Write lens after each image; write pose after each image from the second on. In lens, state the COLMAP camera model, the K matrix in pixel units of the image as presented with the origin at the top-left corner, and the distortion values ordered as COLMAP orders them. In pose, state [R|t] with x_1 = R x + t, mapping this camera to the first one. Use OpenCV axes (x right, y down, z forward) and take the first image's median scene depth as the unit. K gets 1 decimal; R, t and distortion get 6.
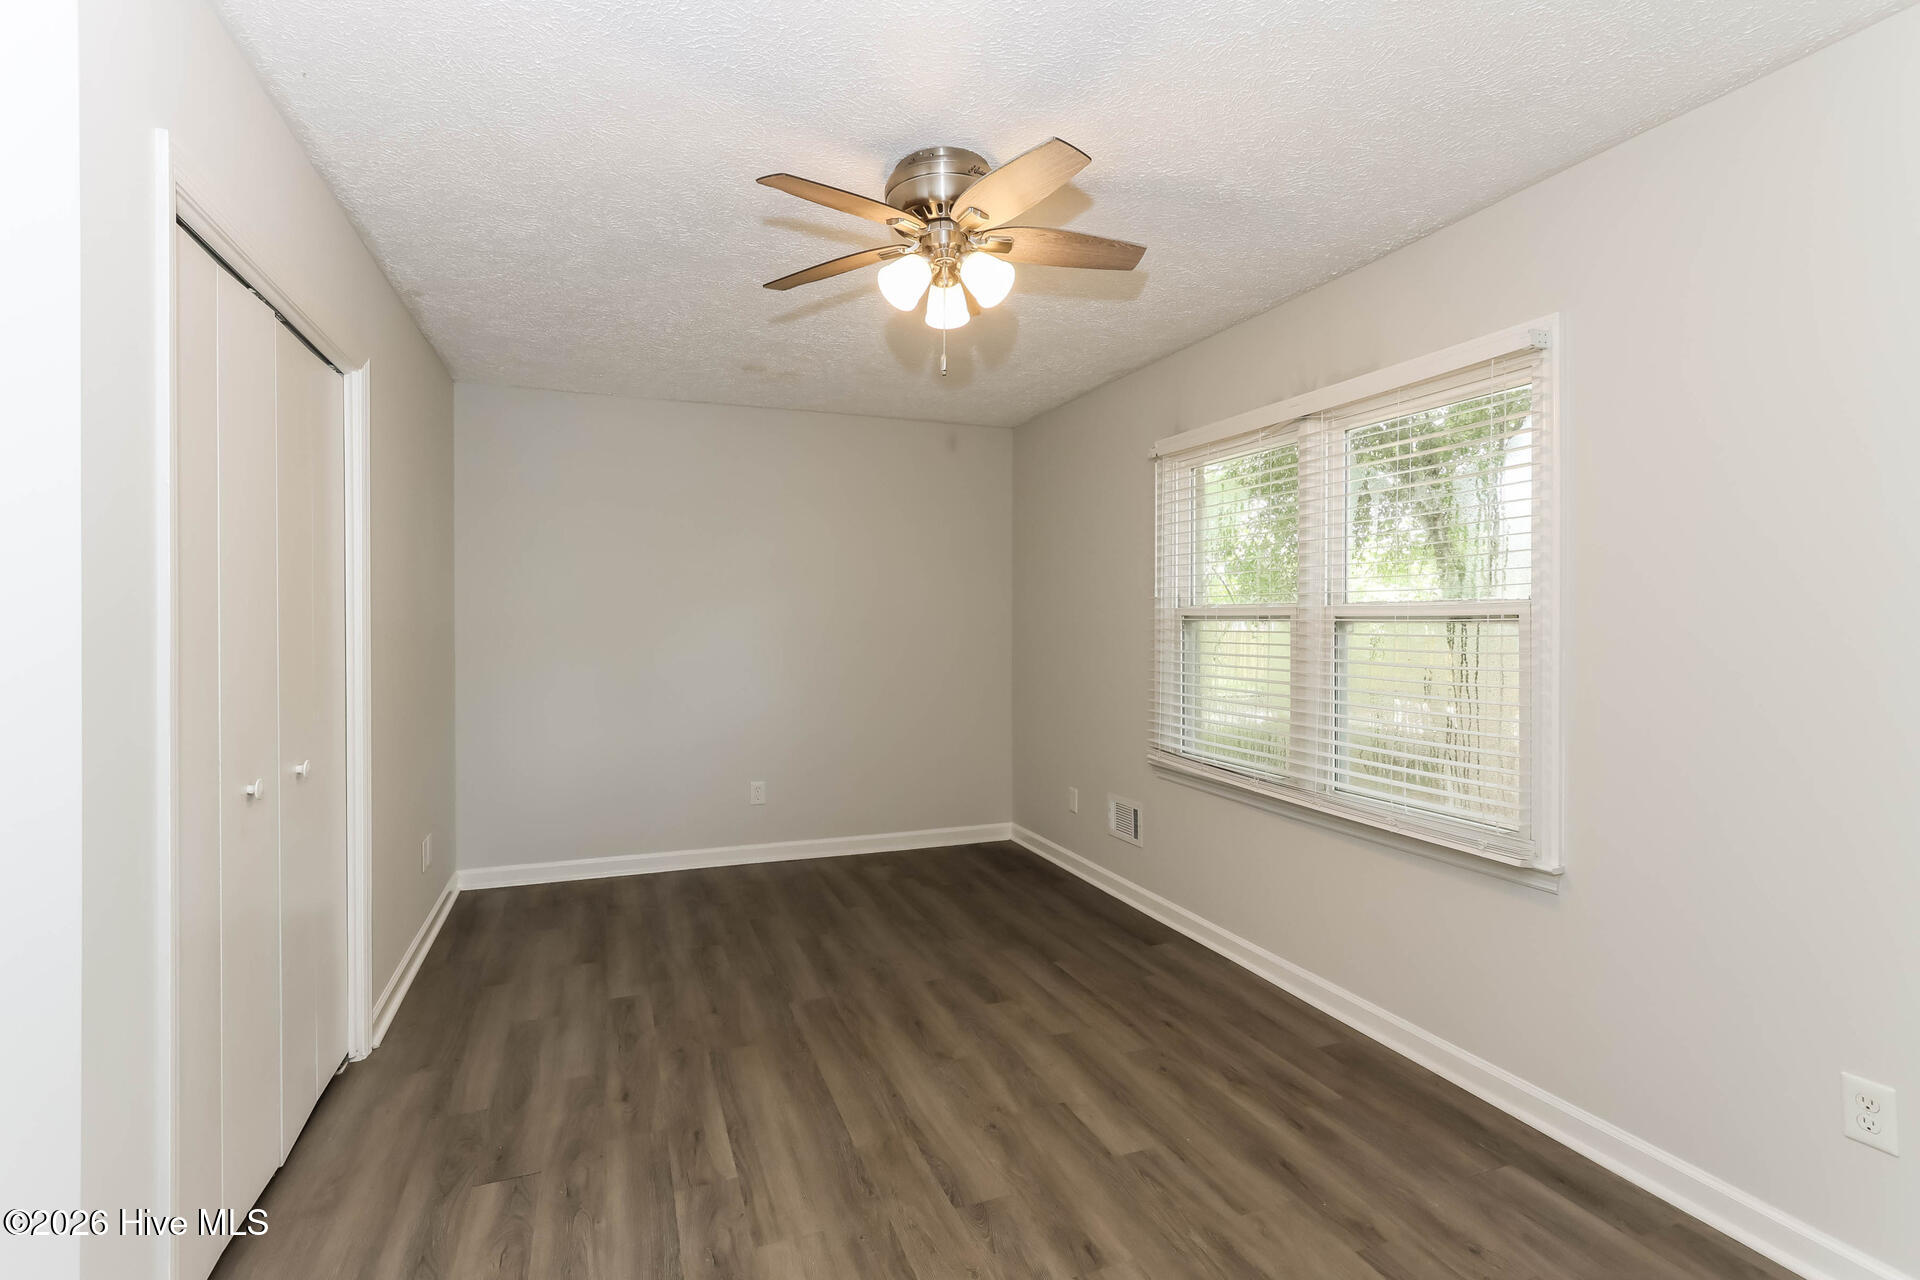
lens RADIAL K [[884.9, 0, 949.1], [0, 884.9, 624.1], [0, 0, 1]] dist [-0.000572, 0.000498]
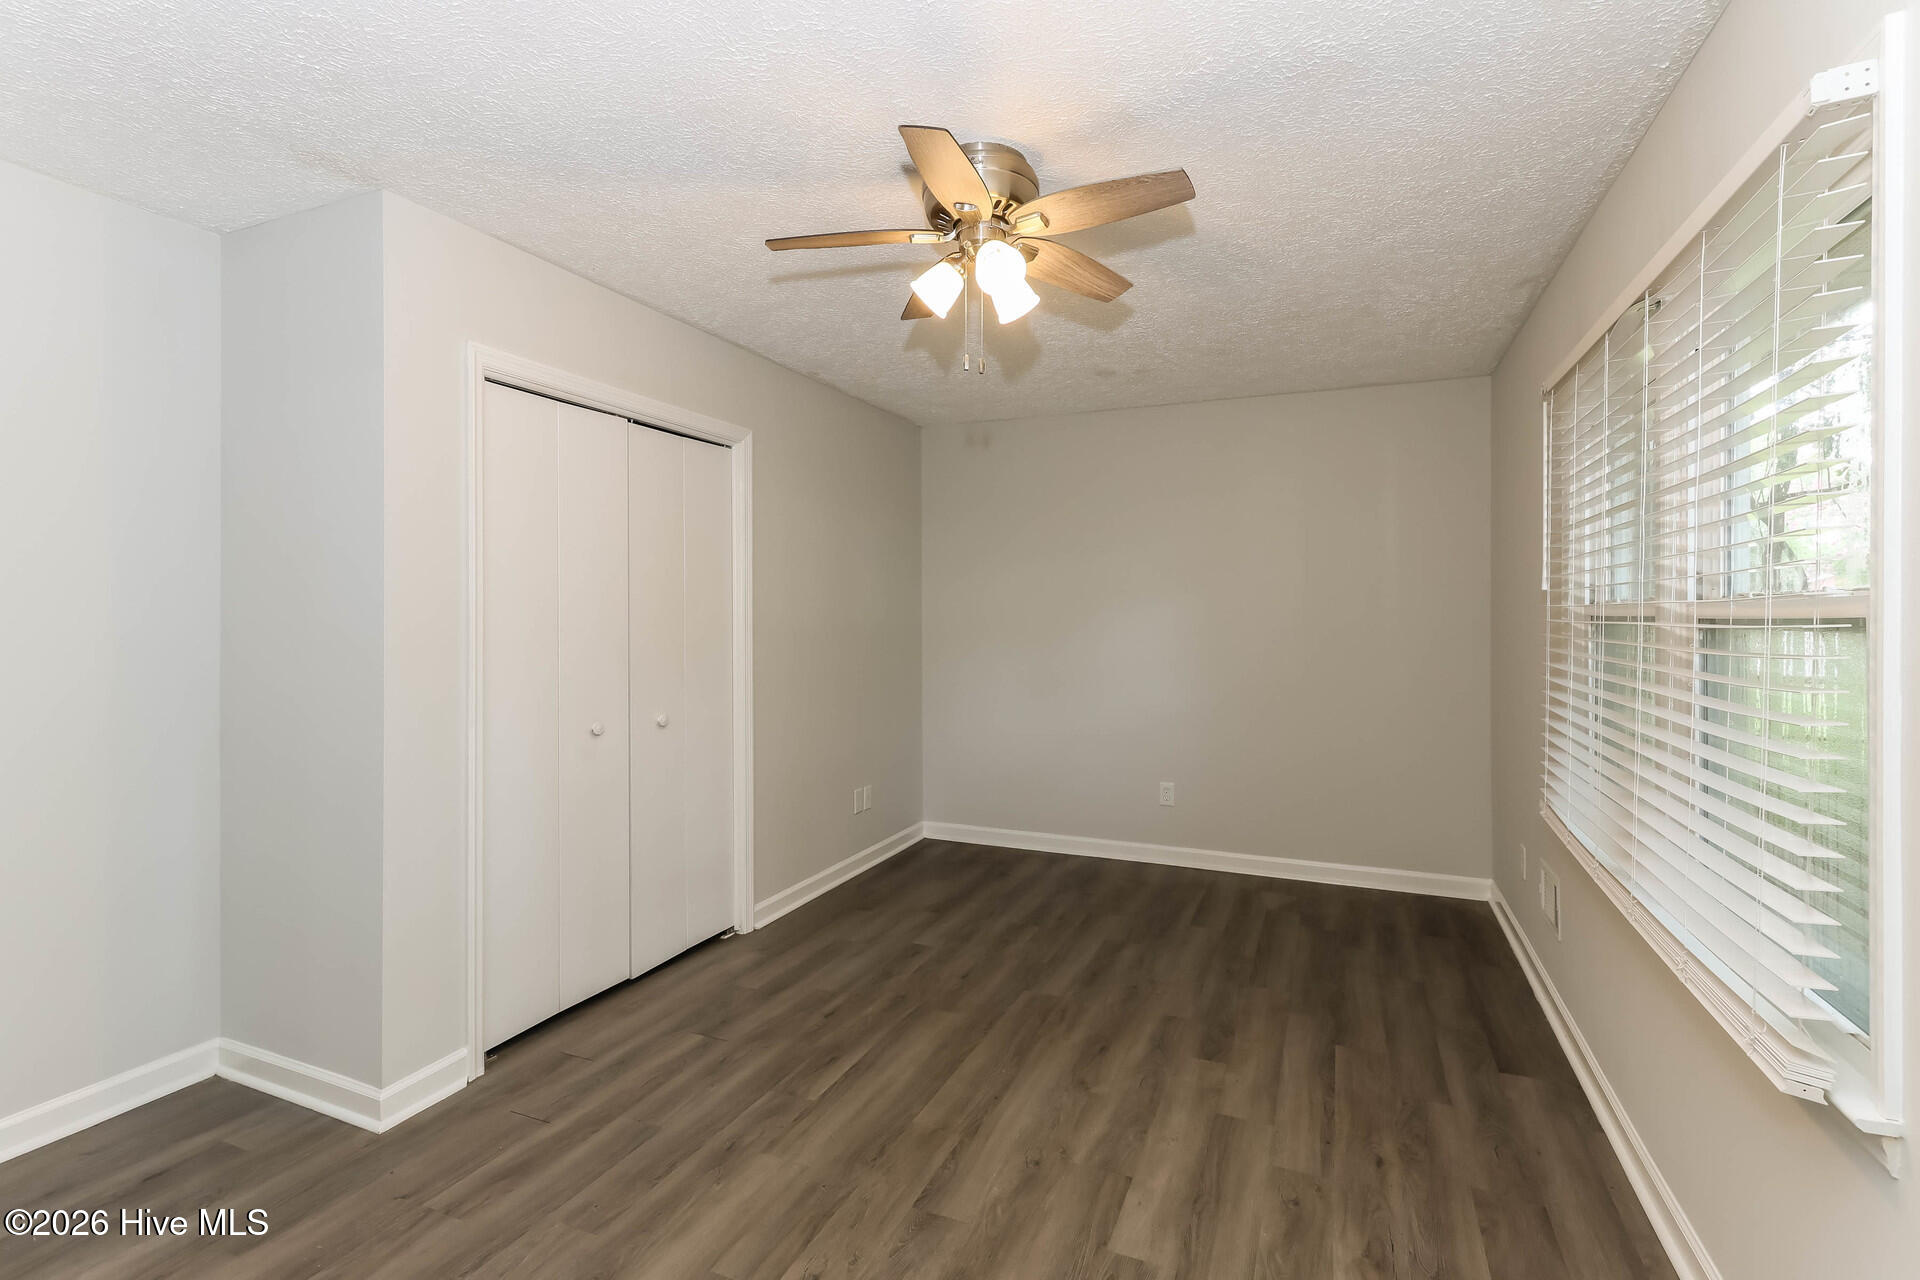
lens RADIAL K [[885.8, 0, 963.0], [0, 885.8, 617.7], [0, 0, 1]] dist [-0.000257, 0.000398]
pose [[0.718970, 0.001041, -0.695041, 0.533119], [-0.003933, 0.999989, -0.002570, -0.004992], [0.695030, 0.004581, 0.718966, 0.223100]]
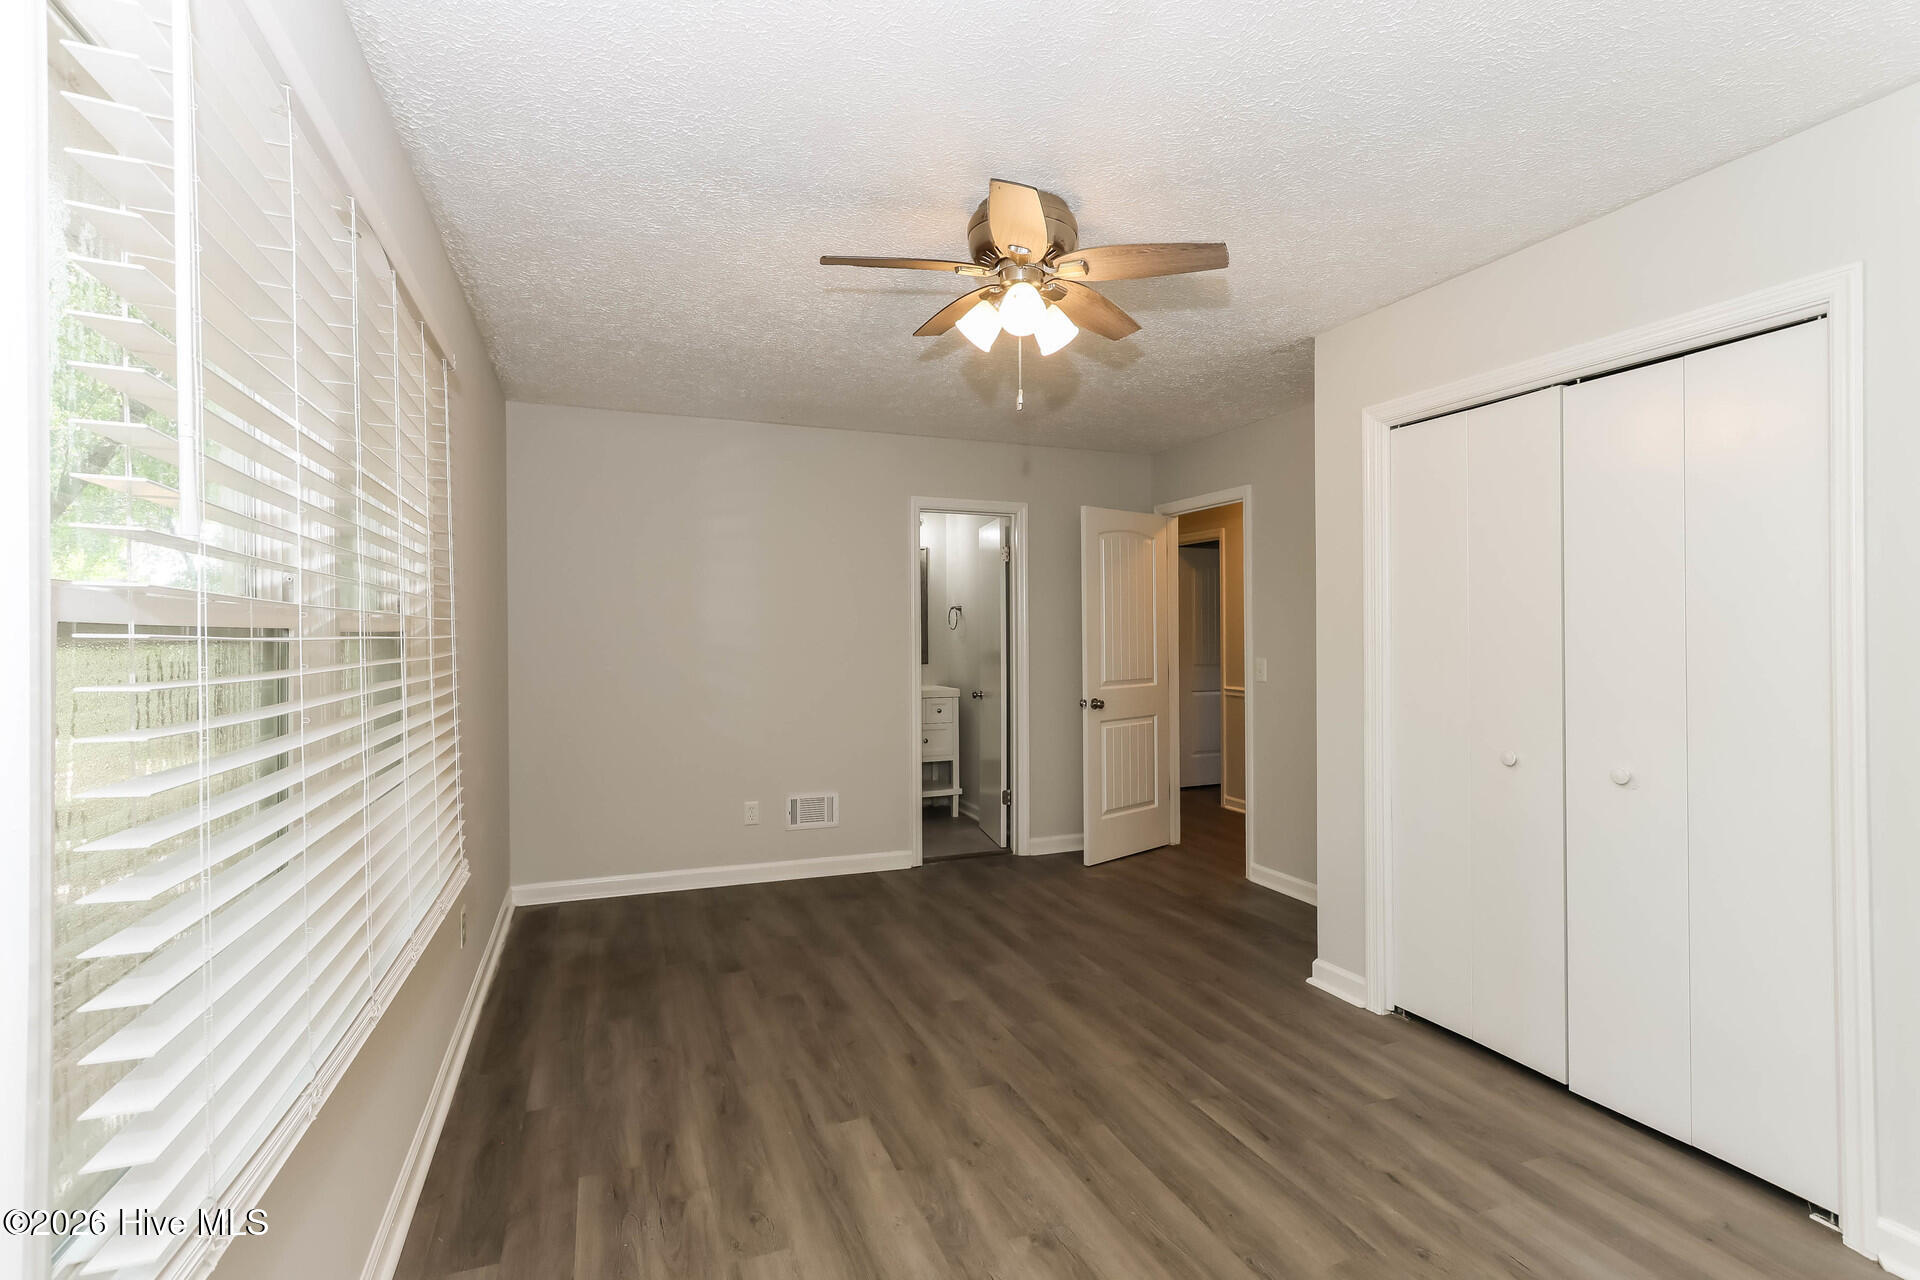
lens RADIAL K [[886.5, 0, 943.9], [0, 886.5, 631.7], [0, 0, 1]] dist [0.015827, -0.000067]
pose [[-0.999998, 0.001904, 0.000622, 0.069866], [0.001906, 0.999996, 0.001875, -0.009729], [-0.000619, 0.001876, -0.999998, 1.659175]]
